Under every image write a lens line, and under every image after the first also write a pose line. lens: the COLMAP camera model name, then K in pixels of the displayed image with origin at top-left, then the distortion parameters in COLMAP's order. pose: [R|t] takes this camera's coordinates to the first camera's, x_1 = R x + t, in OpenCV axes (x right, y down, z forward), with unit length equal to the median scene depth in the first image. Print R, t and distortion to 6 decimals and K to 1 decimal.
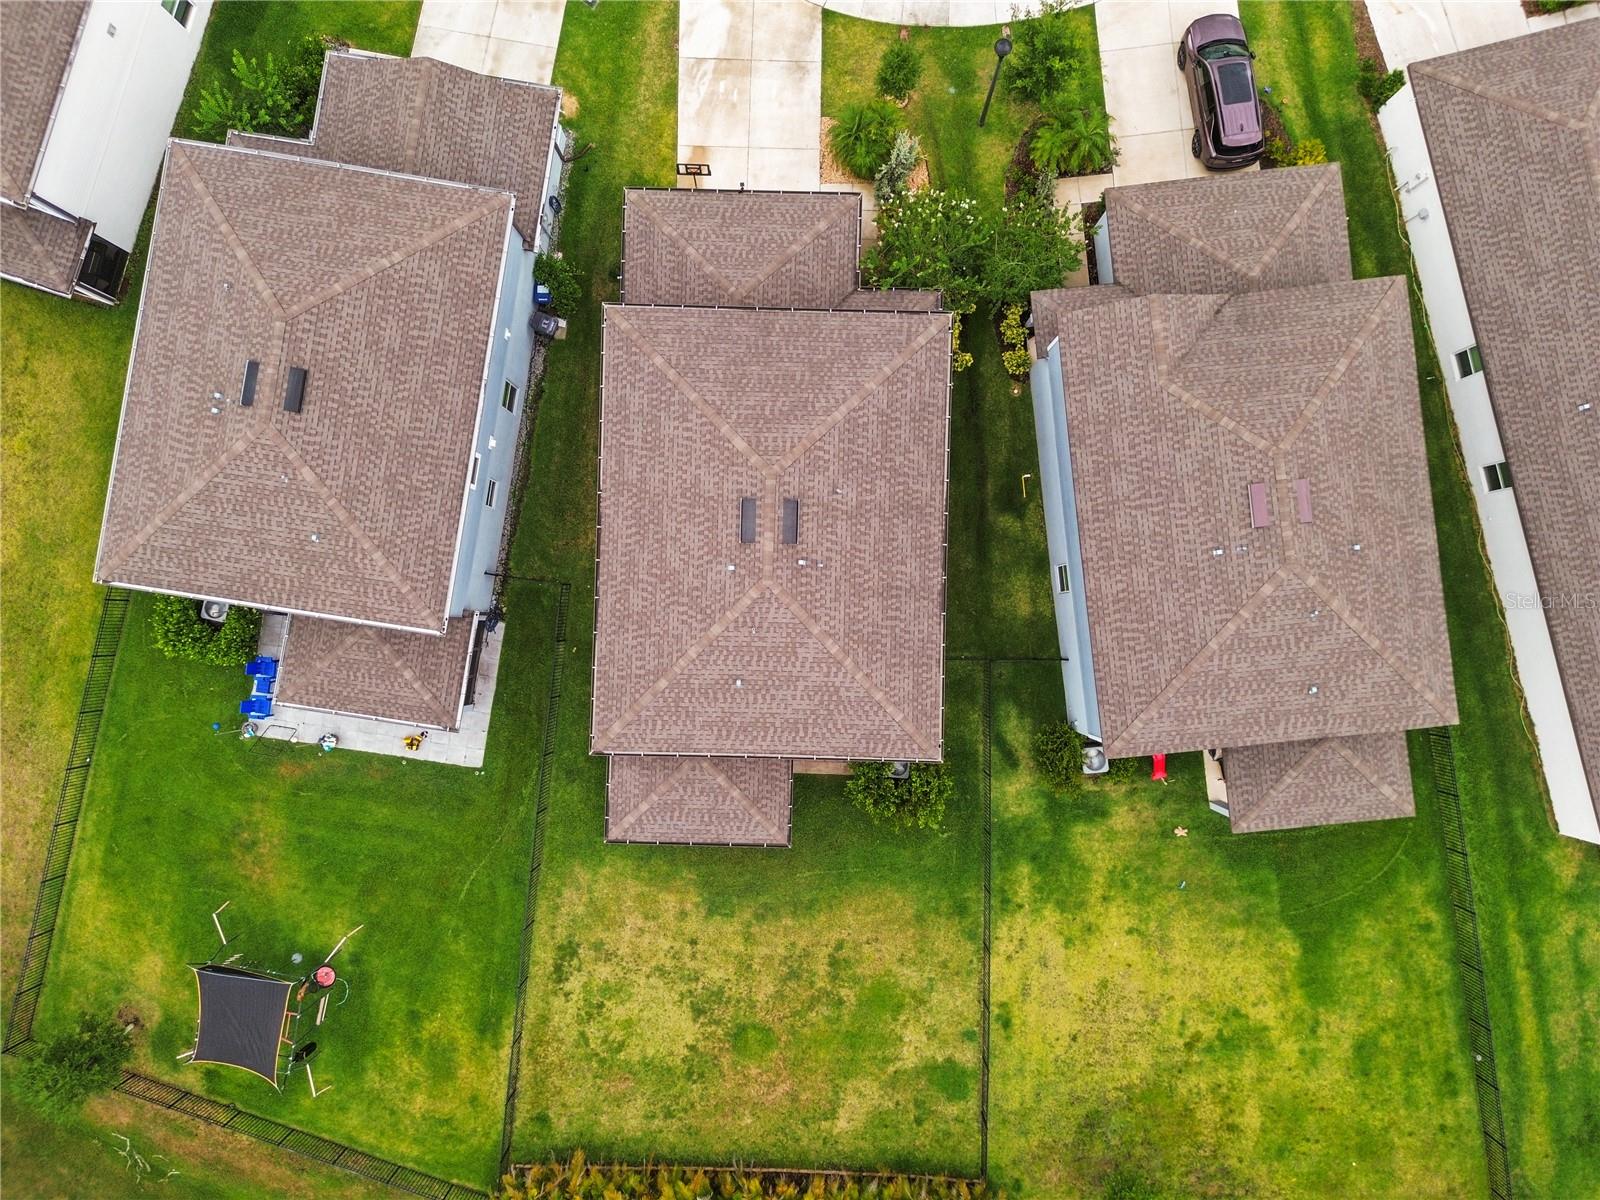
lens RADIAL K [[1129.6, 0, 807.9], [0, 1129.6, 595.8], [0, 0, 1]] dist [0.088364, -0.089032]
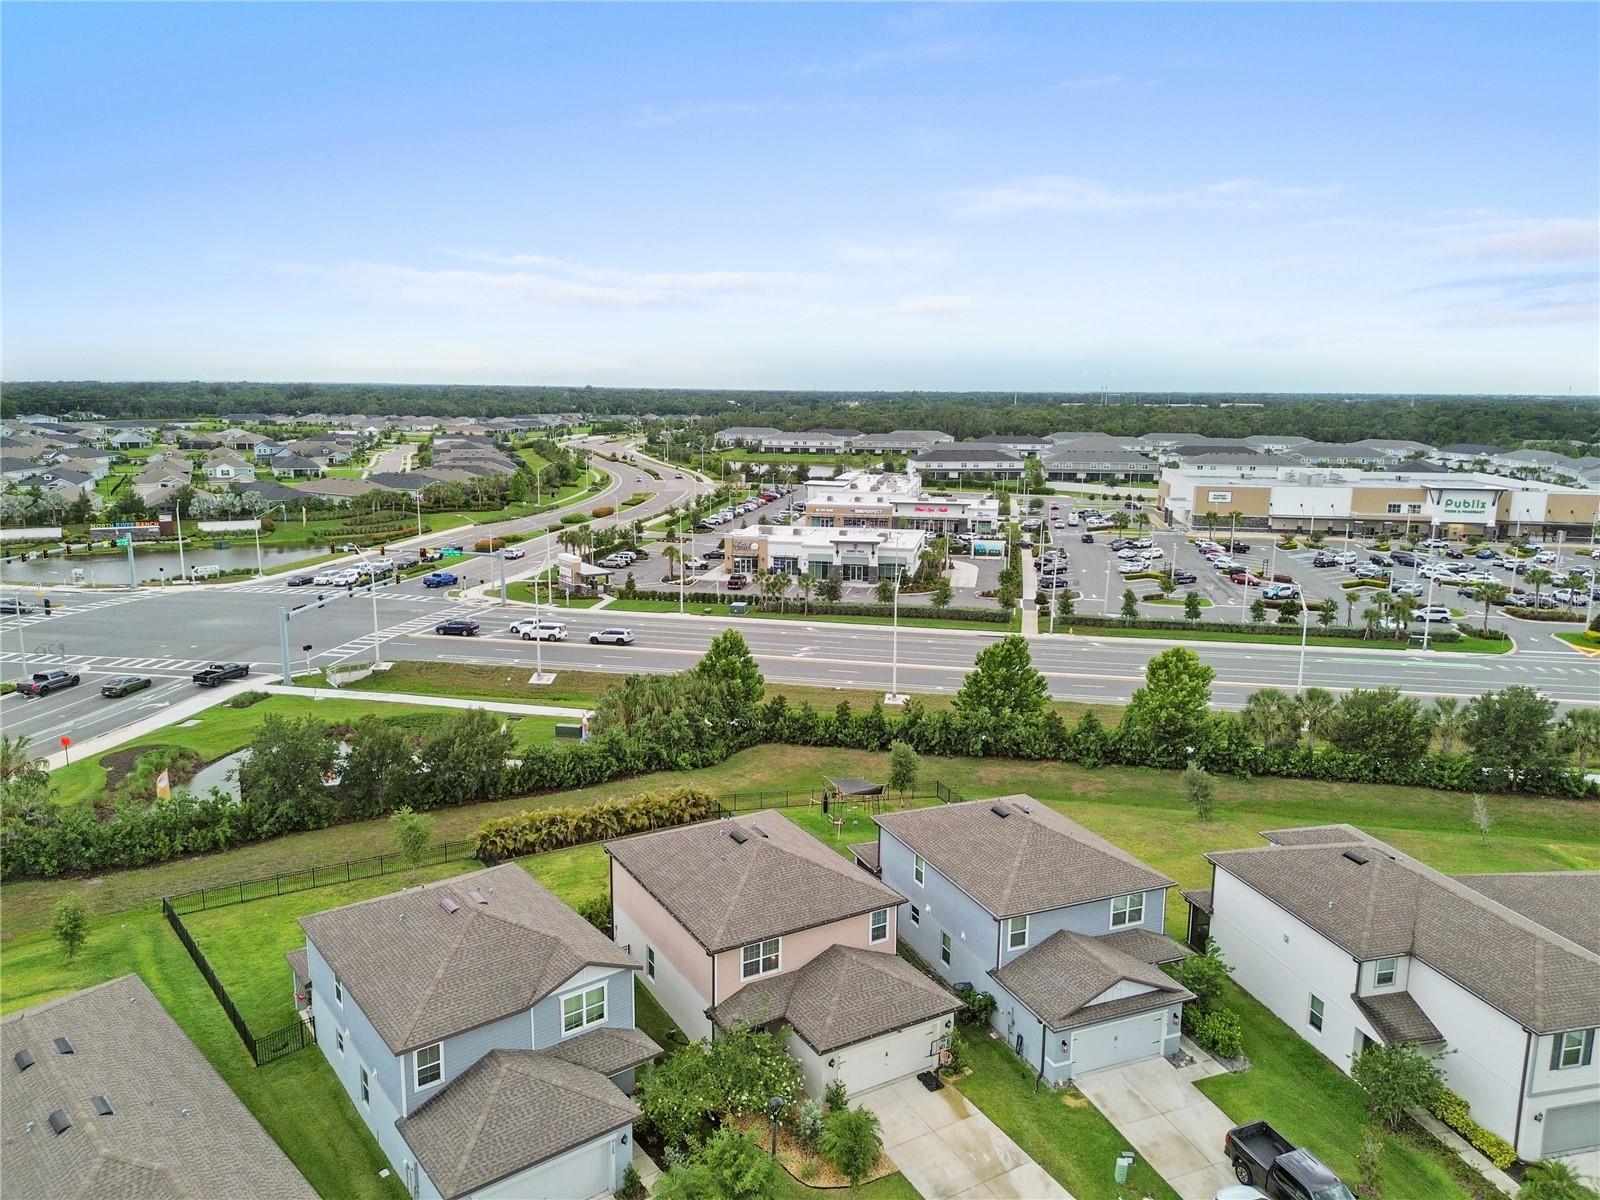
lens RADIAL K [[1129.6, 0, 800.9], [0, 1129.6, 616.3], [0, 0, 1]] dist [0.088364, -0.089032]
pose [[-0.850025, 0.100502, -0.517066, 0.633504], [-0.526730, -0.155167, 0.835751, -1.255792], [0.003763, 0.982763, 0.184833, 0.276577]]
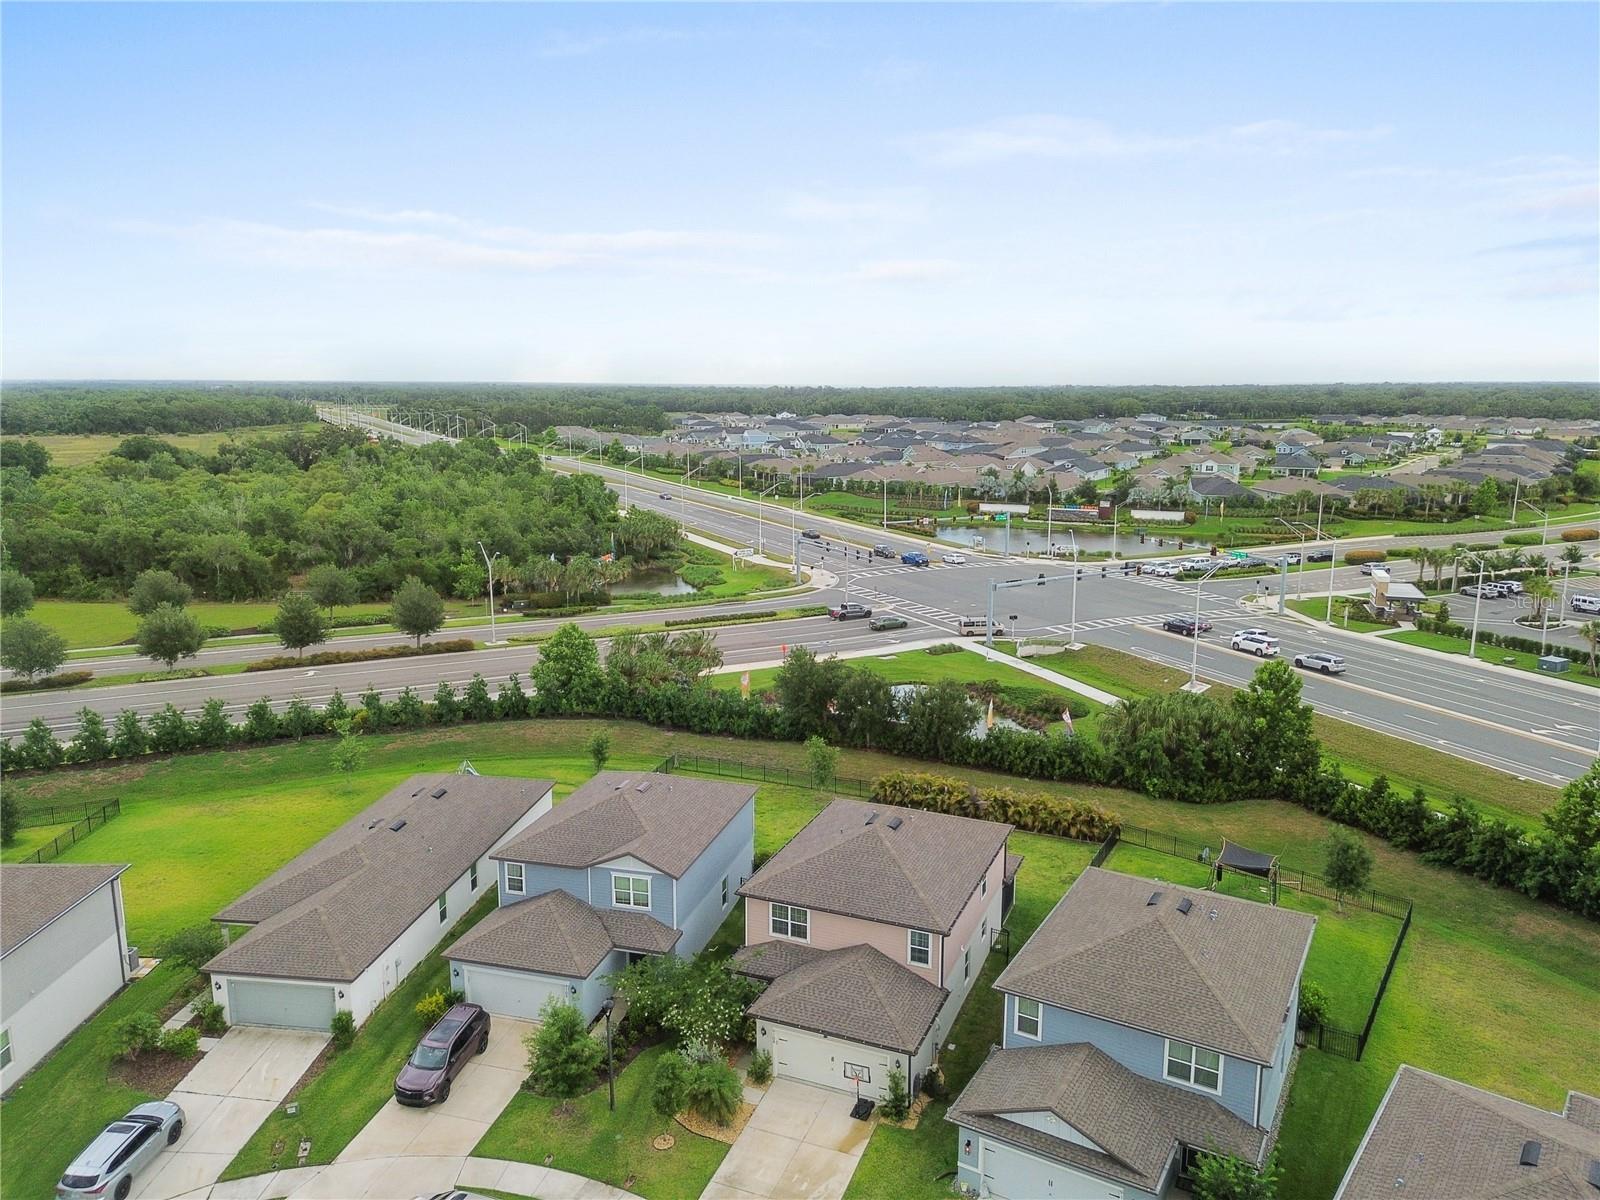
lens RADIAL K [[1129.6, 0, 799.3], [0, 1129.6, 610.4], [0, 0, 1]] dist [0.088364, -0.089032]
pose [[-0.931750, -0.067545, 0.356763, -0.432413], [0.363088, -0.165109, 0.917009, -1.391375], [-0.003035, 0.983960, 0.178365, 0.289421]]
